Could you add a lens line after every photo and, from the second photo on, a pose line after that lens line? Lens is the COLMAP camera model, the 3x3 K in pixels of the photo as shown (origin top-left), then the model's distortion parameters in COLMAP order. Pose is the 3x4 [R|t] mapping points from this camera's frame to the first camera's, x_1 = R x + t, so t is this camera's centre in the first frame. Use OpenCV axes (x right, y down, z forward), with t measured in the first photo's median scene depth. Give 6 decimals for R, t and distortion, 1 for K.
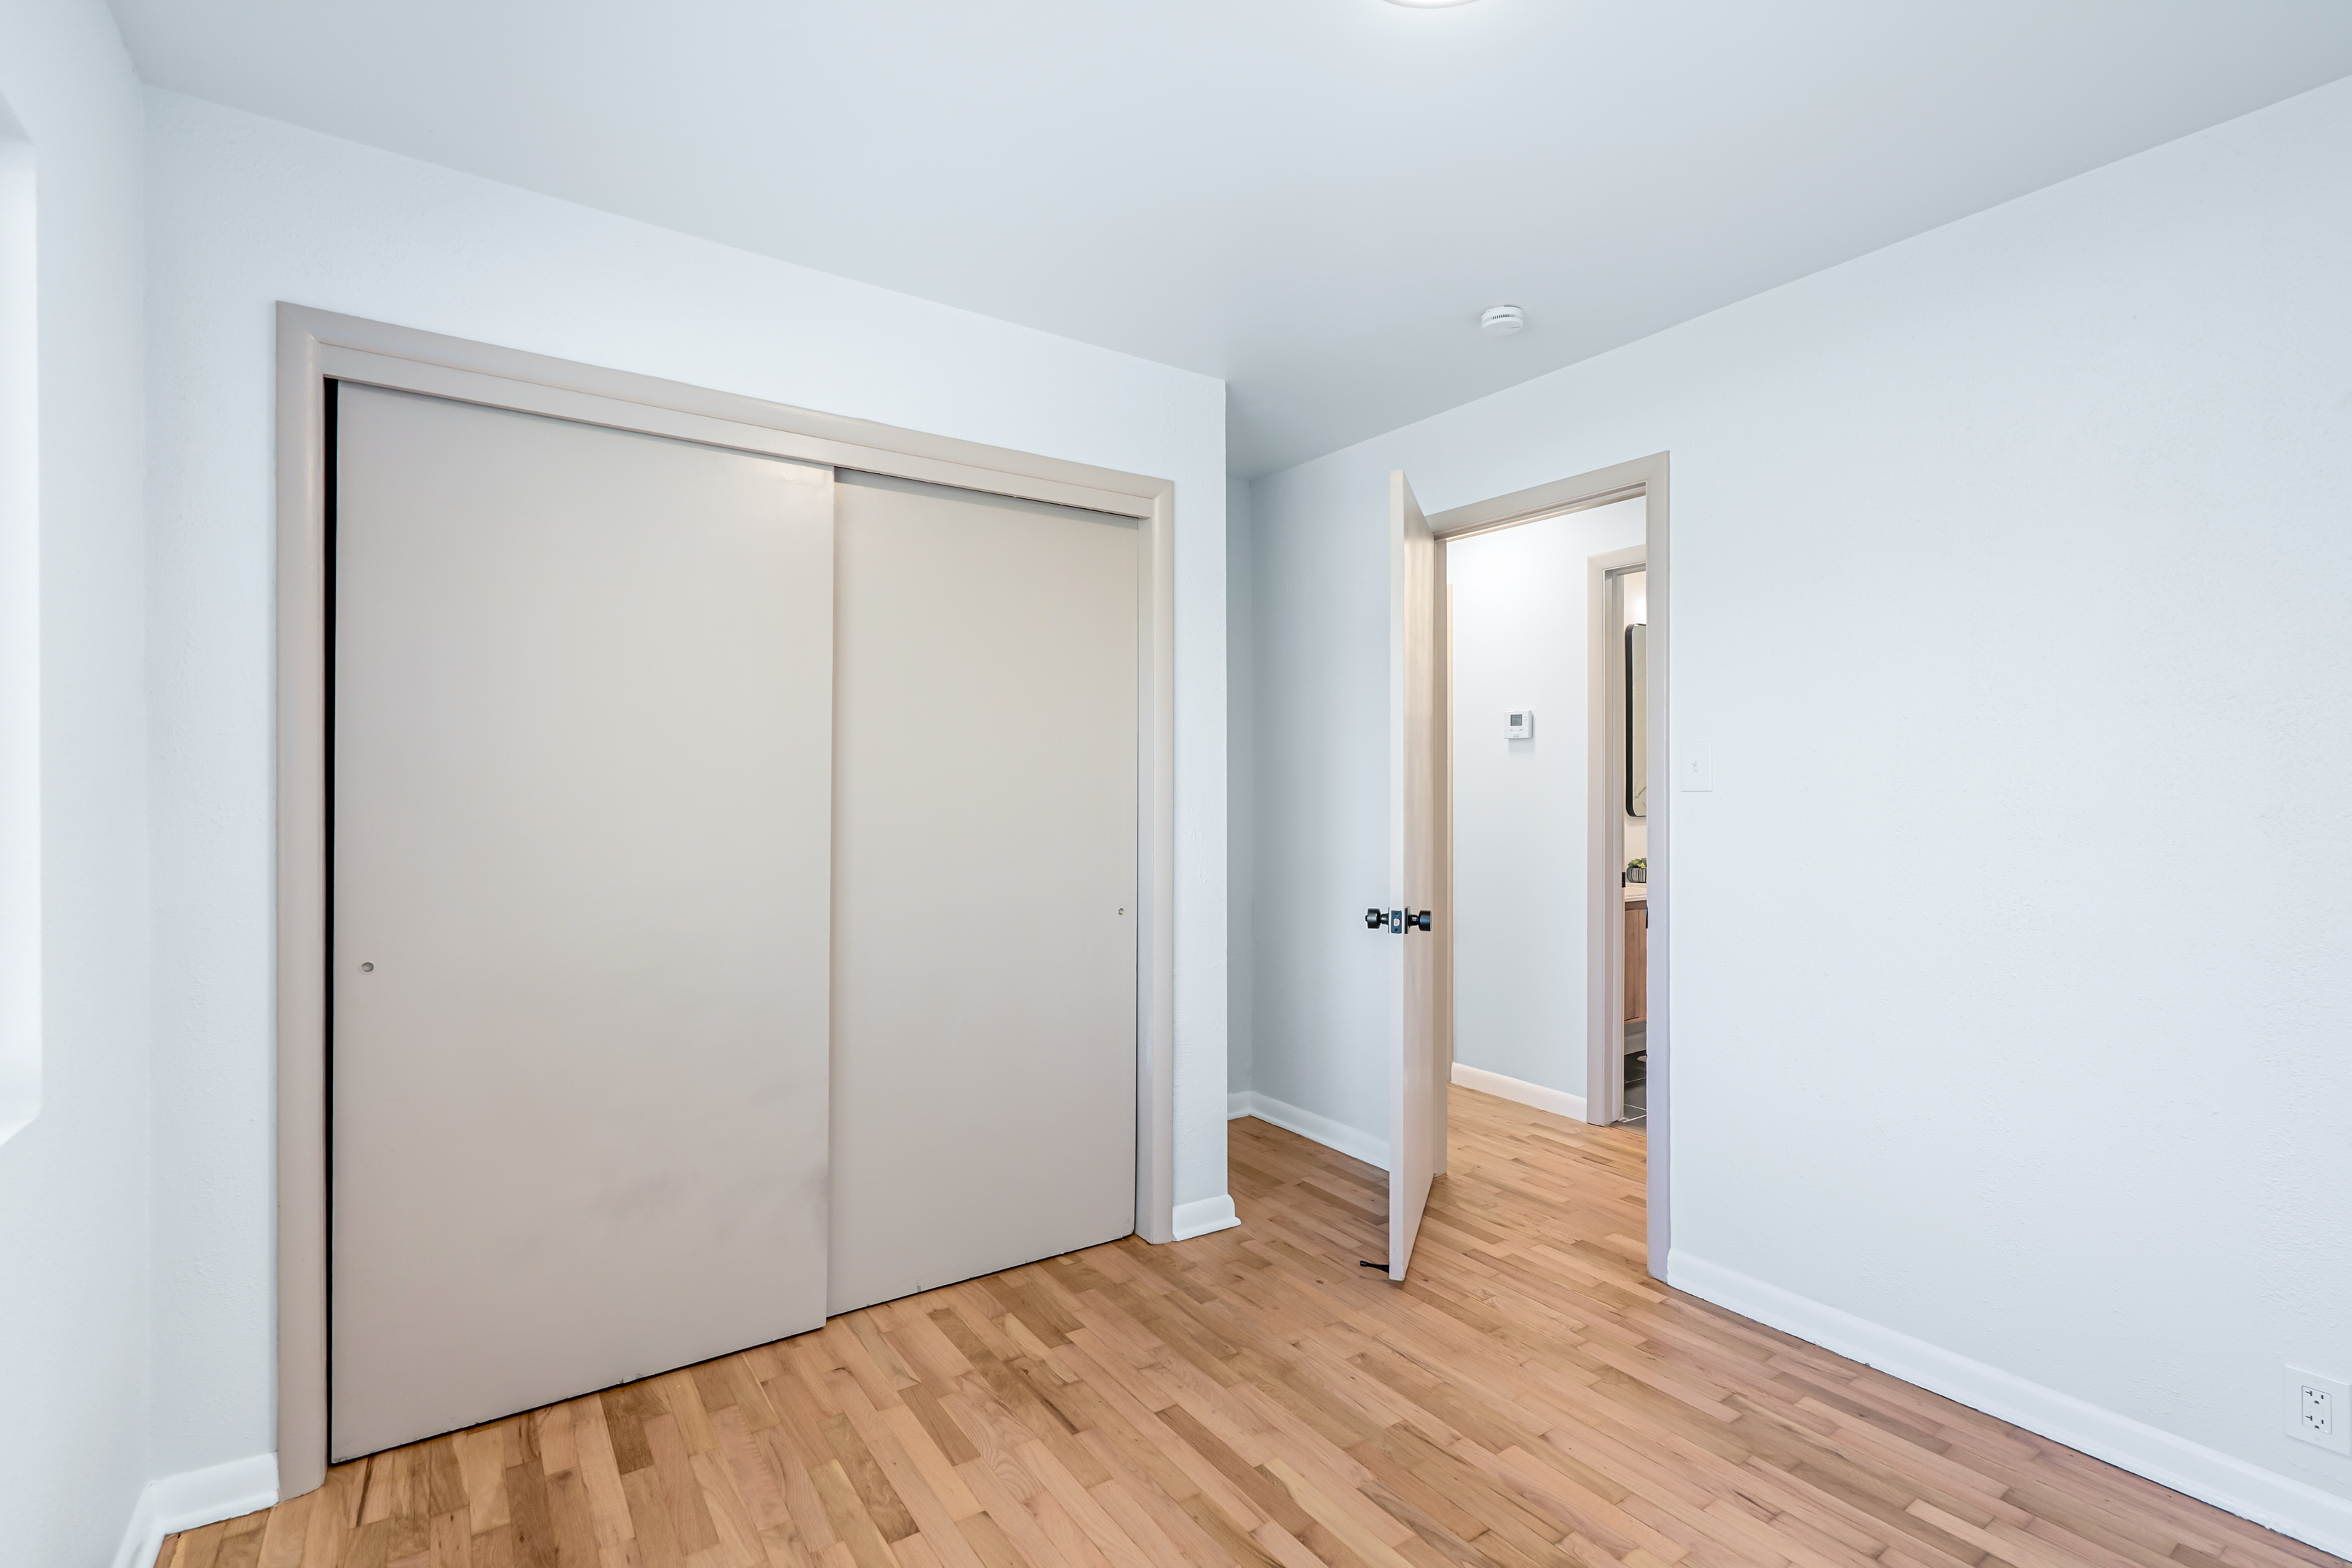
lens RADIAL K [[1074.0, 0, 1163.9], [0, 1074.0, 782.1], [0, 0, 1]] dist [0.001424, 0.001522]
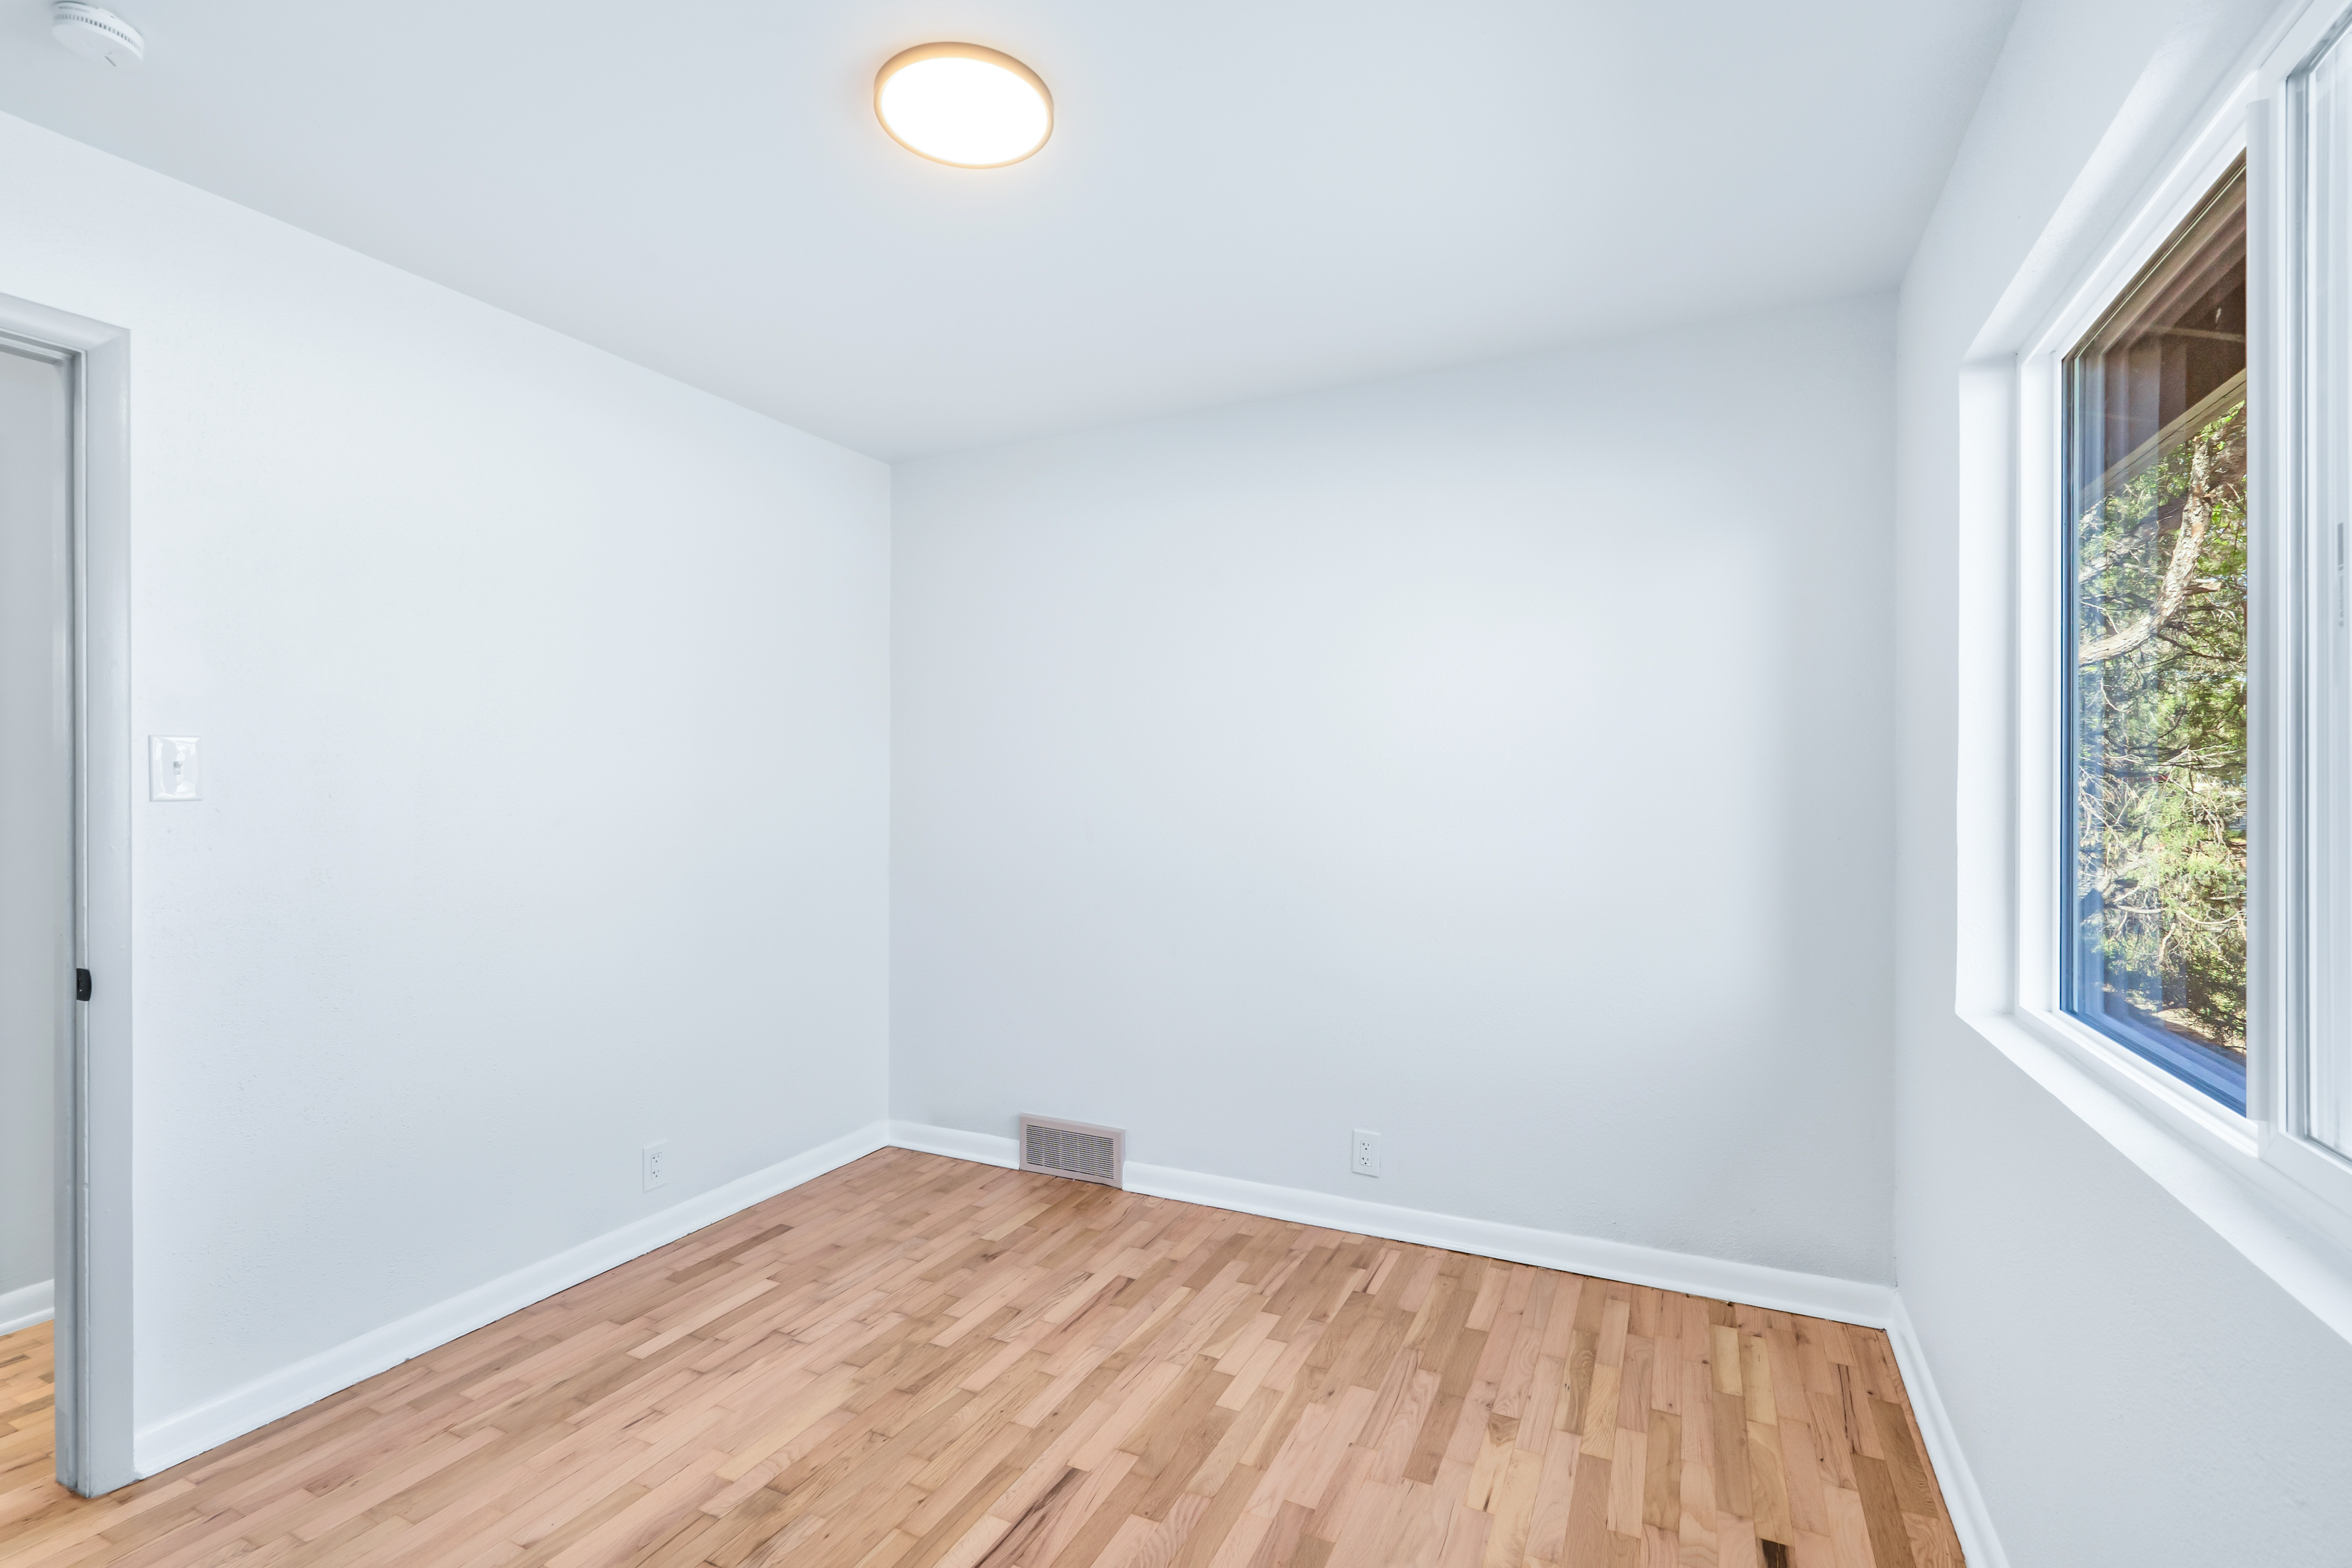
lens RADIAL K [[1074.0, 0, 1193.5], [0, 1074.0, 787.2], [0, 0, 1]] dist [0.001424, 0.001522]
pose [[-0.509212, -0.001135, 0.860640, -0.595165], [-0.000489, 0.999999, 0.001030, 0.005086], [-0.860641, 0.000104, -0.509212, 0.894554]]
